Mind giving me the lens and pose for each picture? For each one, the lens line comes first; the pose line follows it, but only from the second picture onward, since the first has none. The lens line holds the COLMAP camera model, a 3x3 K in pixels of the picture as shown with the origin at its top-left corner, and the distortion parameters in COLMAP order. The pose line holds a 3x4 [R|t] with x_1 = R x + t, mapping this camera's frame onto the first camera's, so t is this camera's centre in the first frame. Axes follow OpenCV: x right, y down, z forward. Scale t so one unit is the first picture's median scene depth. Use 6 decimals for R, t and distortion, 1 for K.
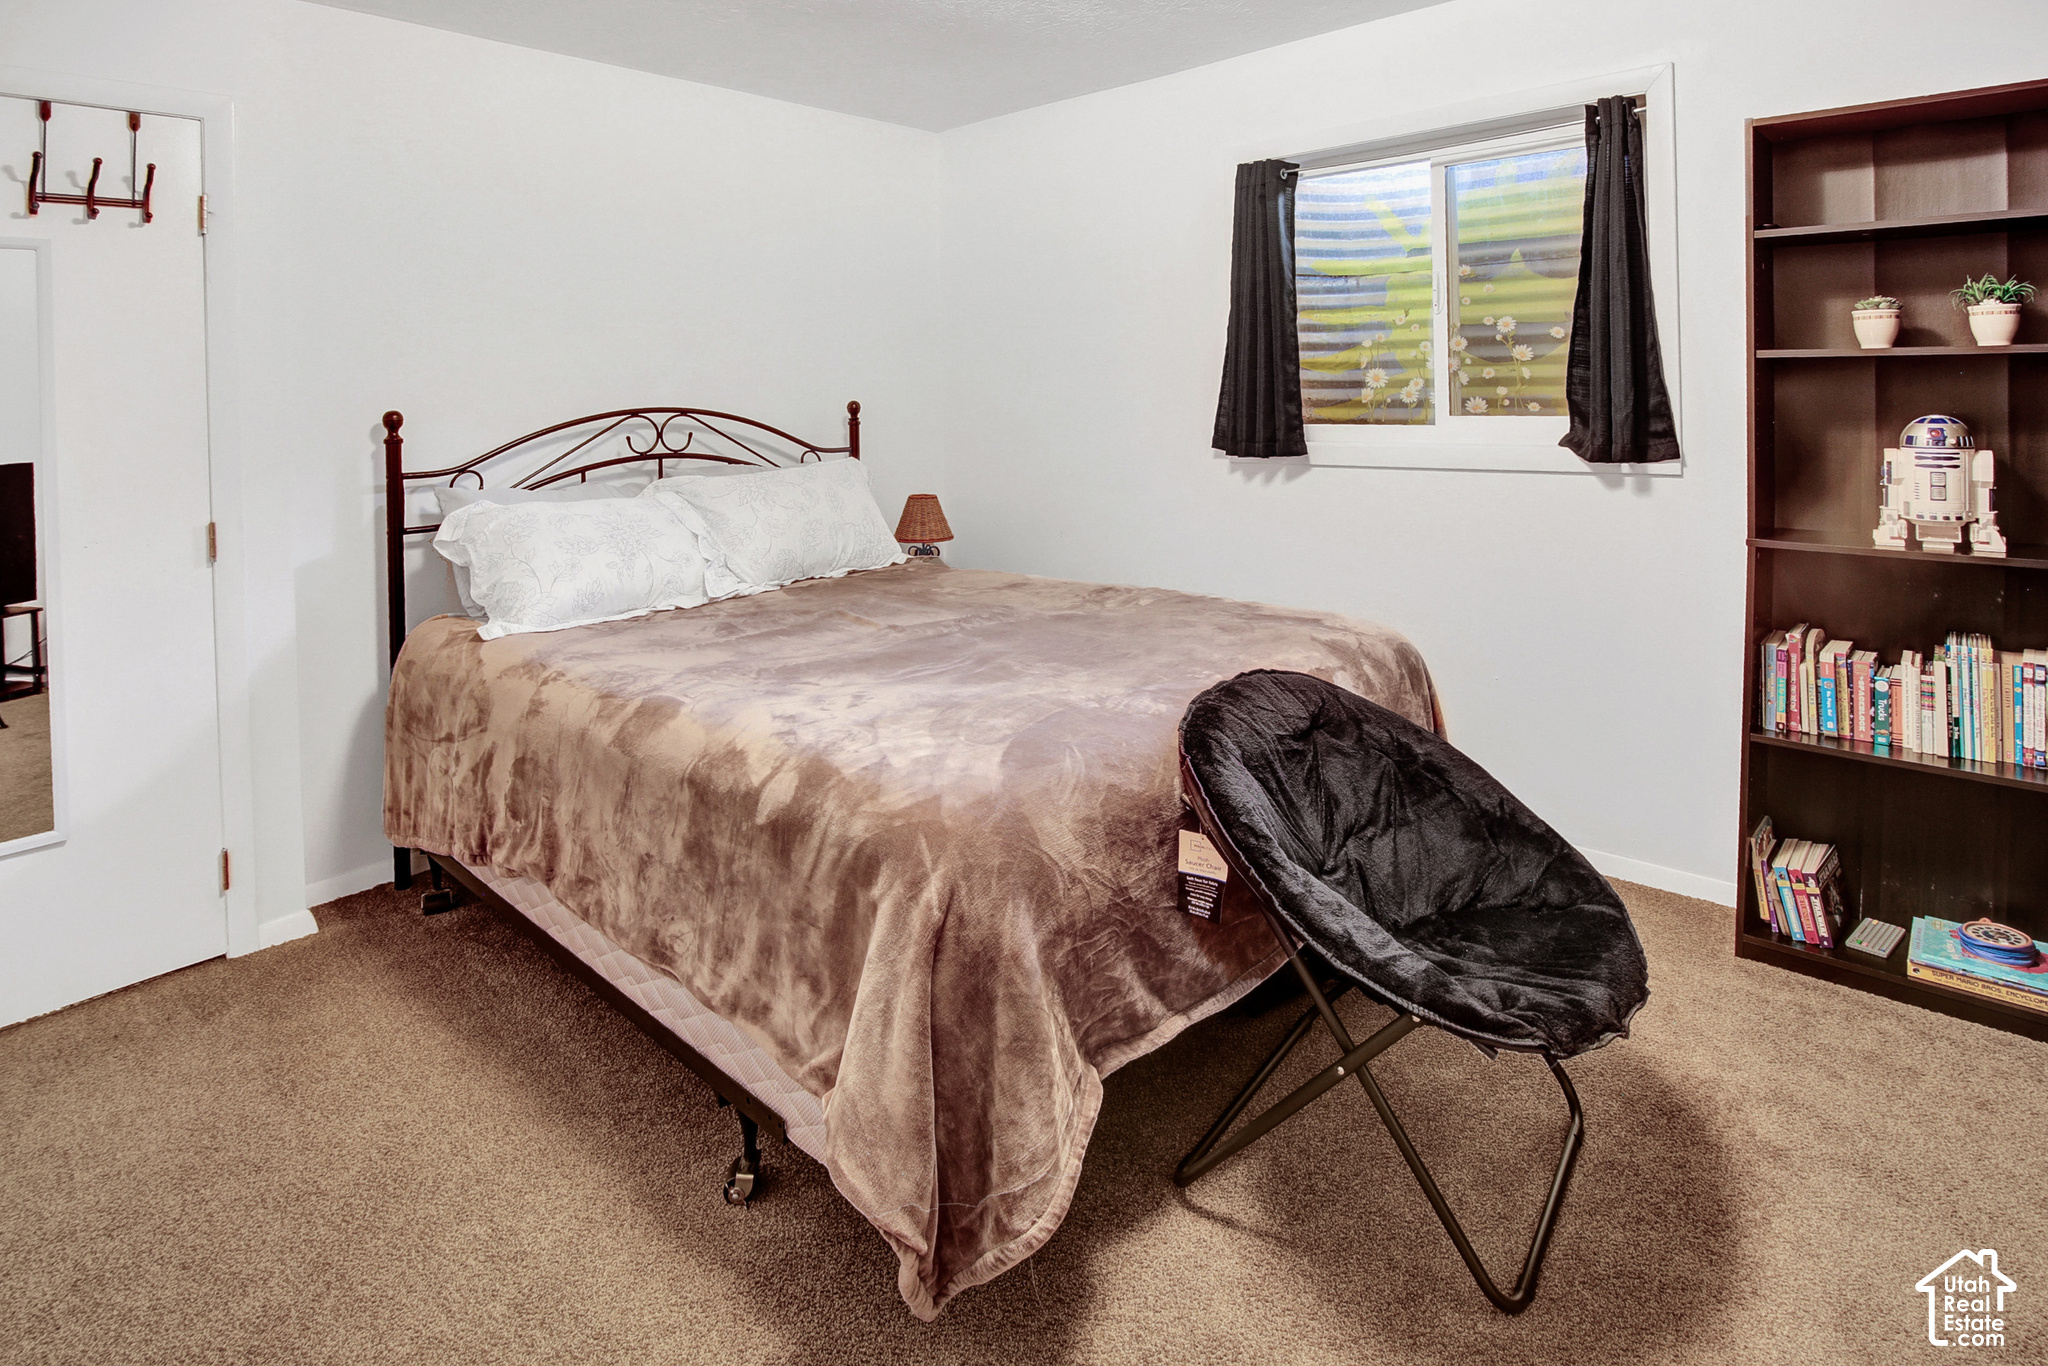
lens RADIAL K [[1026.1, 0, 1020.8], [0, 1026.1, 671.3], [0, 0, 1]] dist [-0.018792, 0.000658]
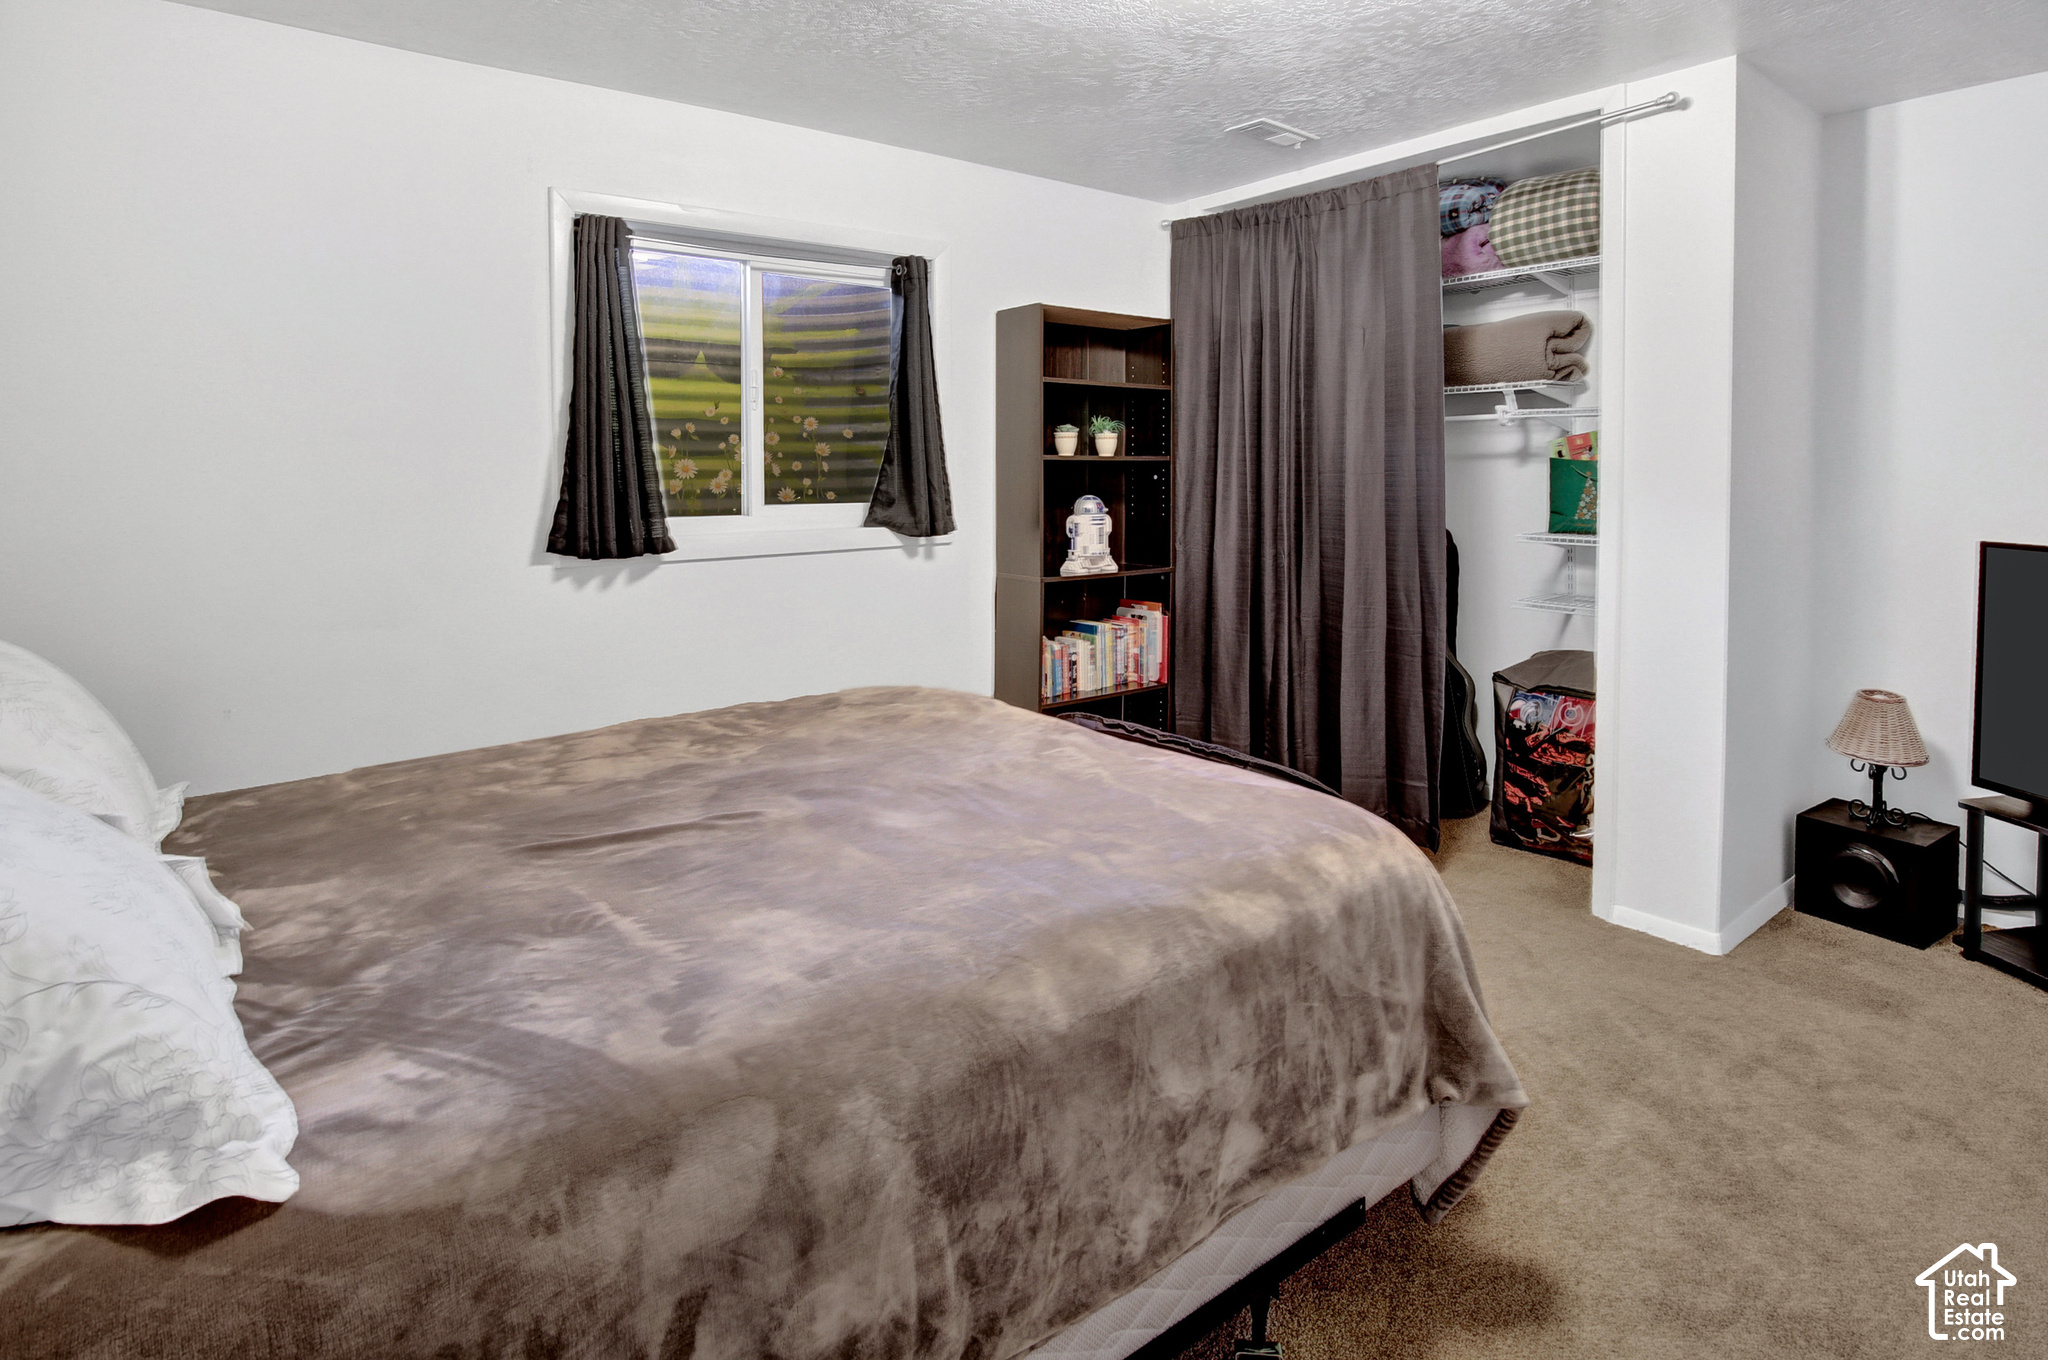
lens RADIAL K [[1026.1, 0, 1020.8], [0, 1026.1, 668.3], [0, 0, 1]] dist [-0.018792, 0.000658]
pose [[0.186416, -0.170466, 0.967569, -0.596308], [0.255814, 0.959284, 0.119720, -0.150574], [-0.948582, 0.225199, 0.222434, 0.563751]]
